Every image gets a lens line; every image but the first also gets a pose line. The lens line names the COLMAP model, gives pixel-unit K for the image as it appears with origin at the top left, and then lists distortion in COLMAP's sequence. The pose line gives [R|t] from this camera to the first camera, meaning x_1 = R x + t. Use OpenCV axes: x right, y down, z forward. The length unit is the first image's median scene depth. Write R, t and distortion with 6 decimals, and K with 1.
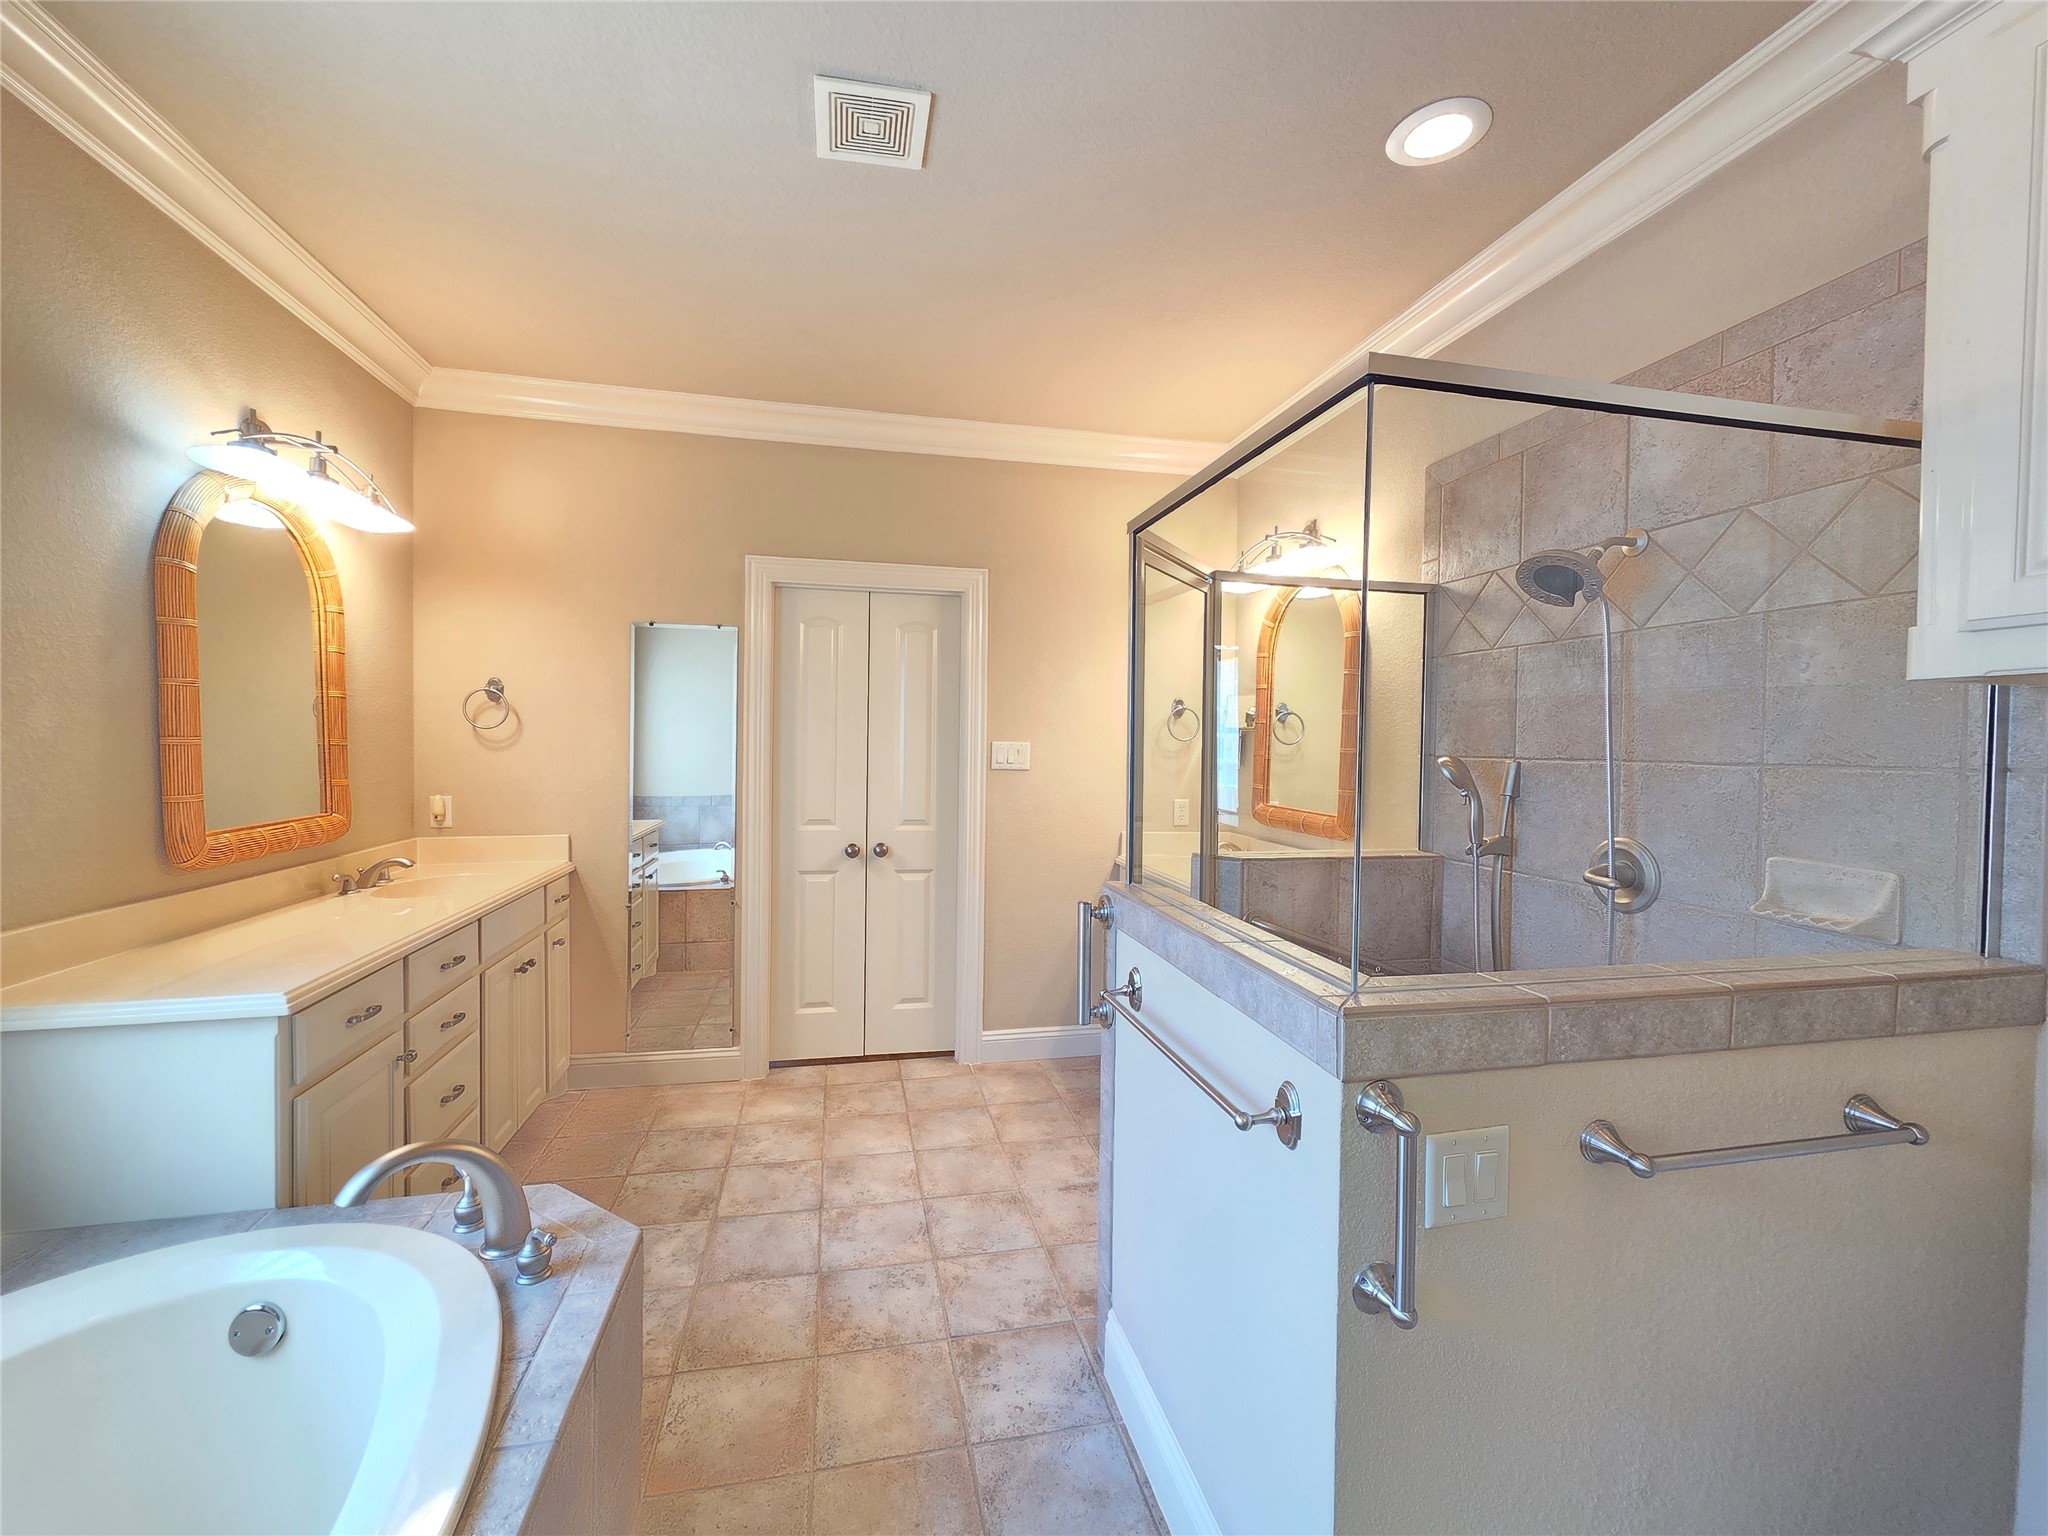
lens RADIAL K [[841.4, 0, 1021.3], [0, 841.4, 757.6], [0, 0, 1]] dist [0.002937, 0.000226]
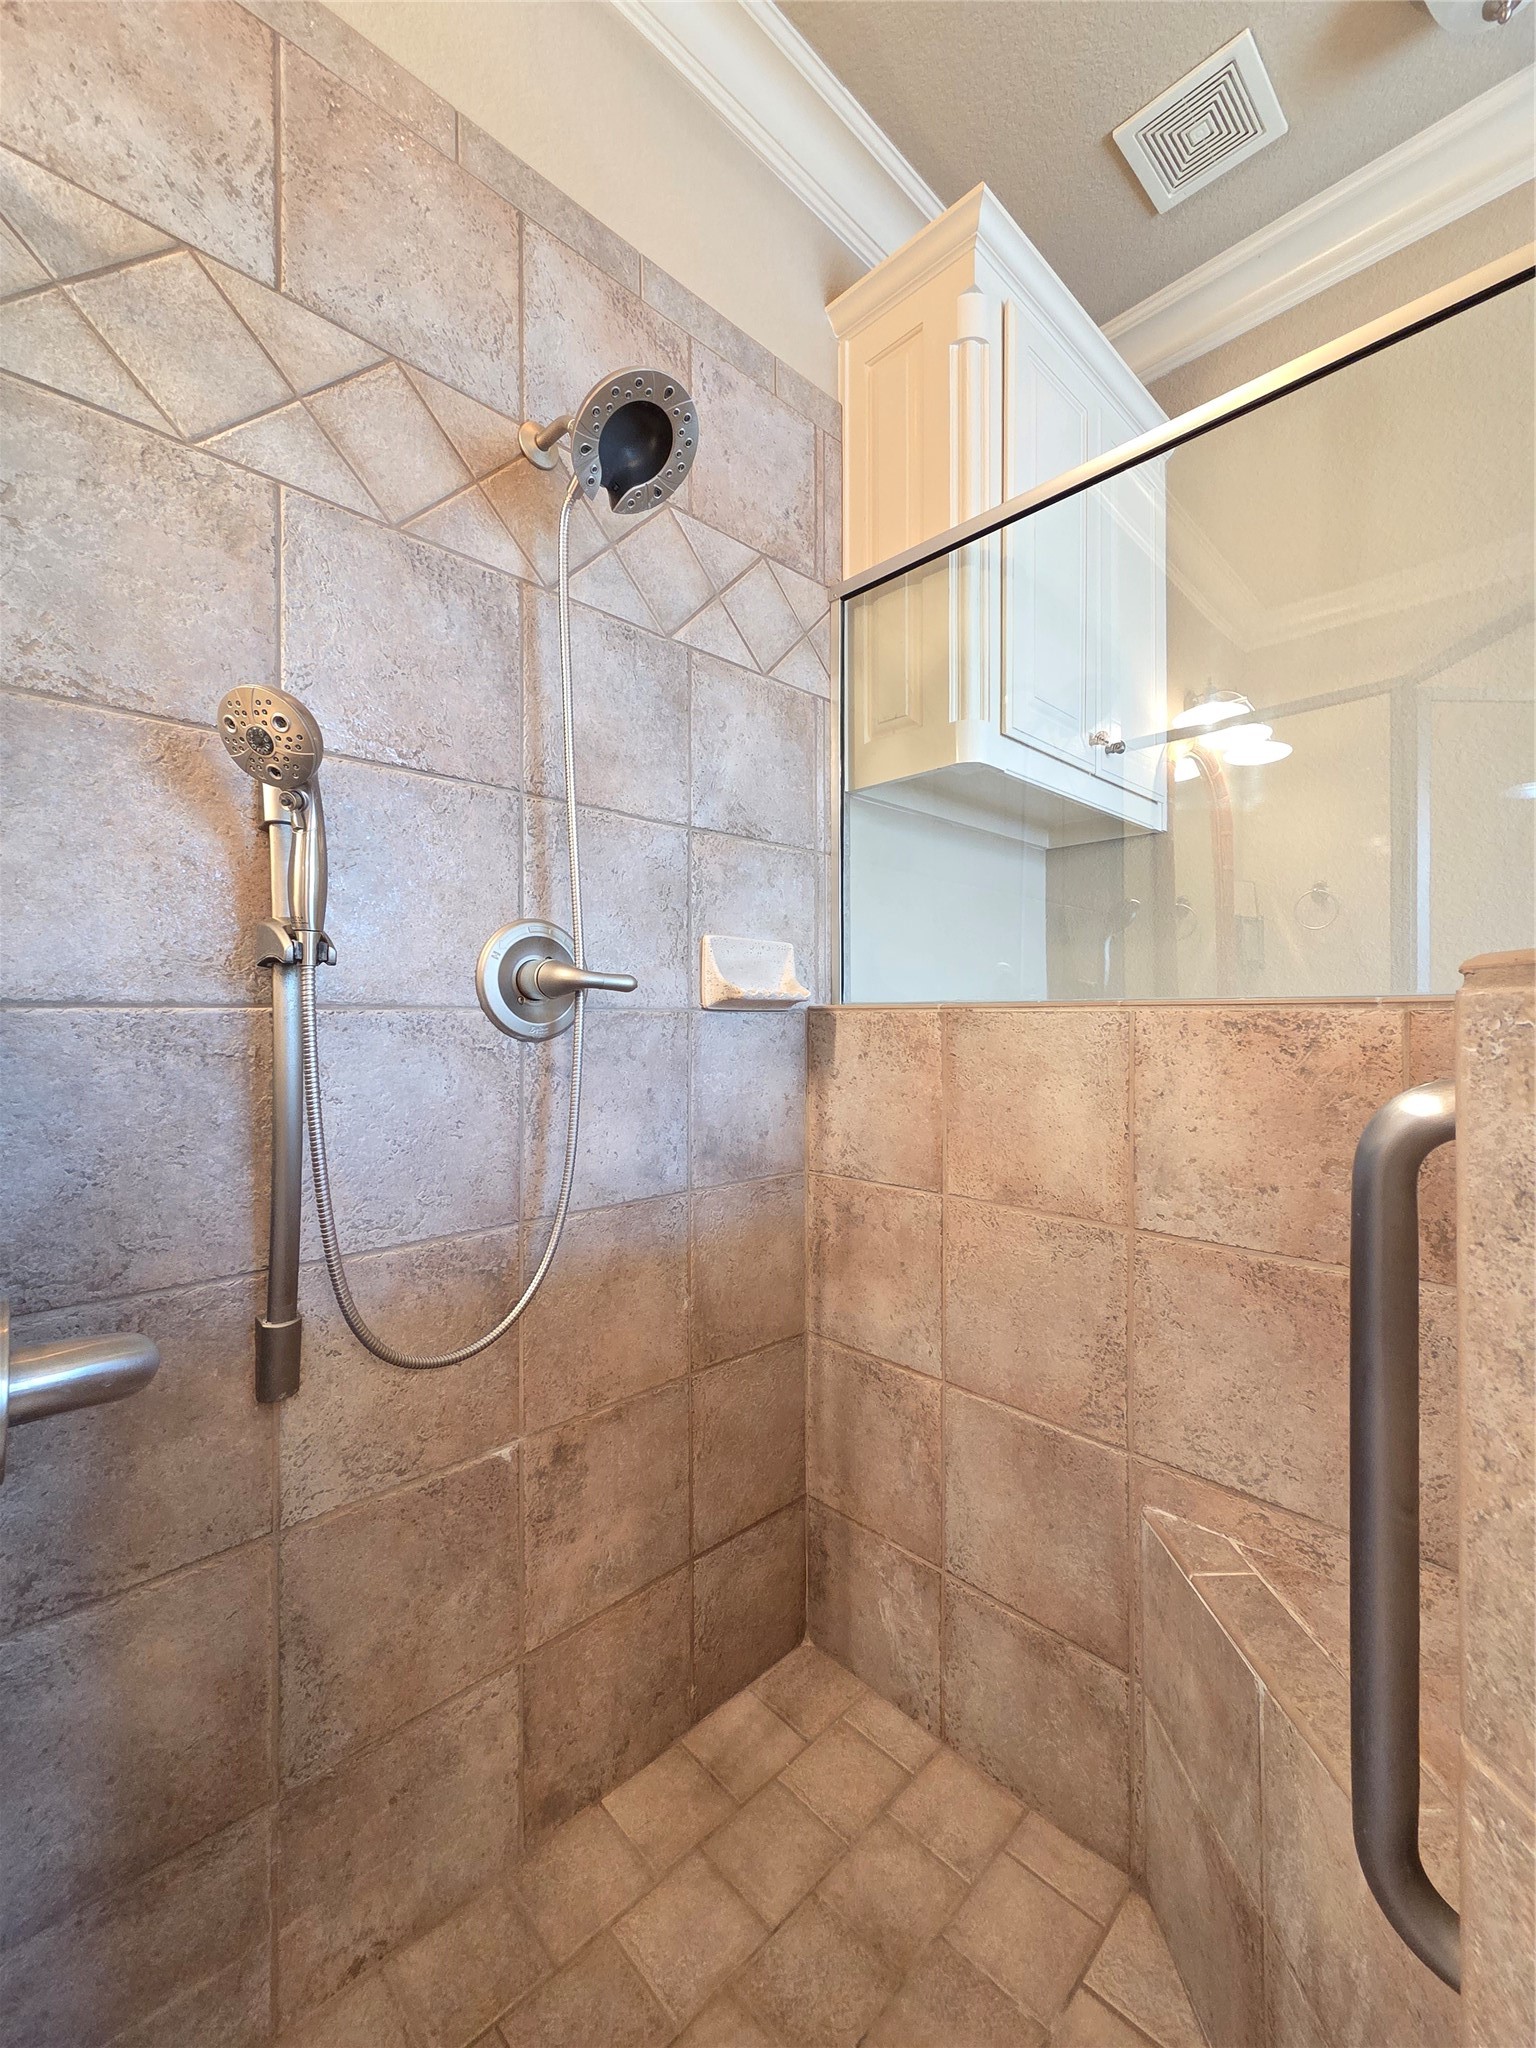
lens RADIAL K [[841.4, 0, 776.9], [0, 841.4, 1012.7], [0, 0, 1]] dist [0.002937, 0.000226]
pose [[-0.528590, -0.008233, 0.848838, 0.097877], [0.008729, 0.999847, 0.015134, 0.151157], [-0.848833, 0.015409, -0.528437, 1.142620]]
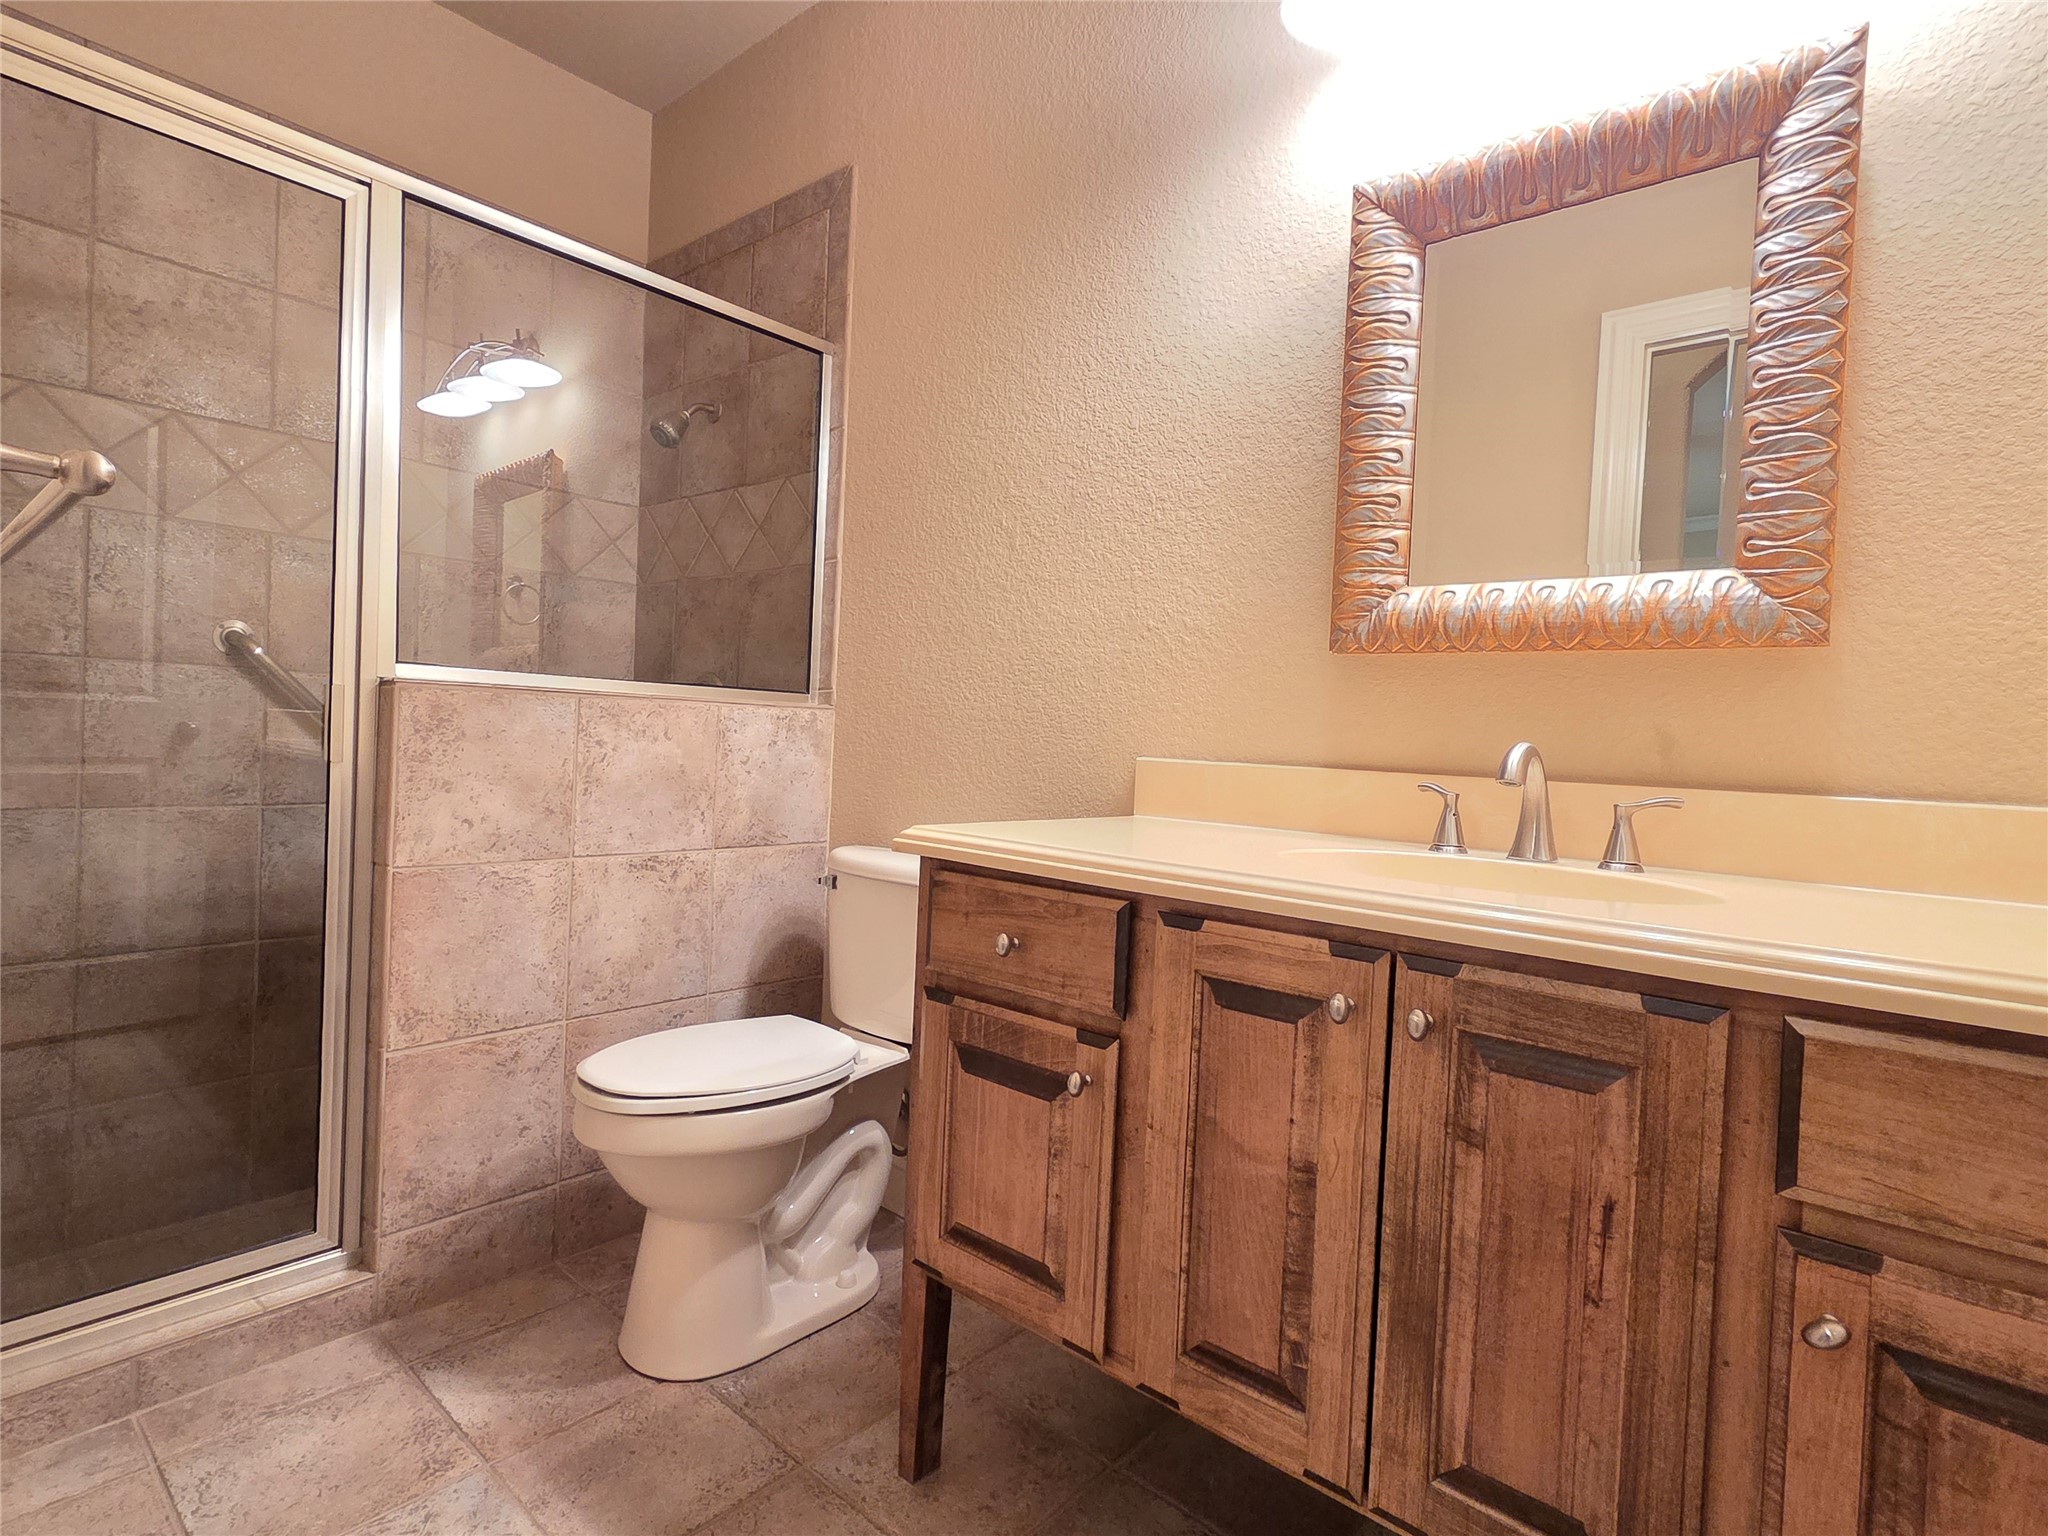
lens RADIAL K [[1018.6, 0, 1014.9], [0, 1018.6, 763.4], [0, 0, 1]] dist [0.005488, 0.000712]
pose [[-0.806036, -0.029080, -0.591152, 0.677558], [-0.059123, 0.997753, 0.031532, 0.018046], [0.588906, 0.060366, -0.805944, 1.625478]]
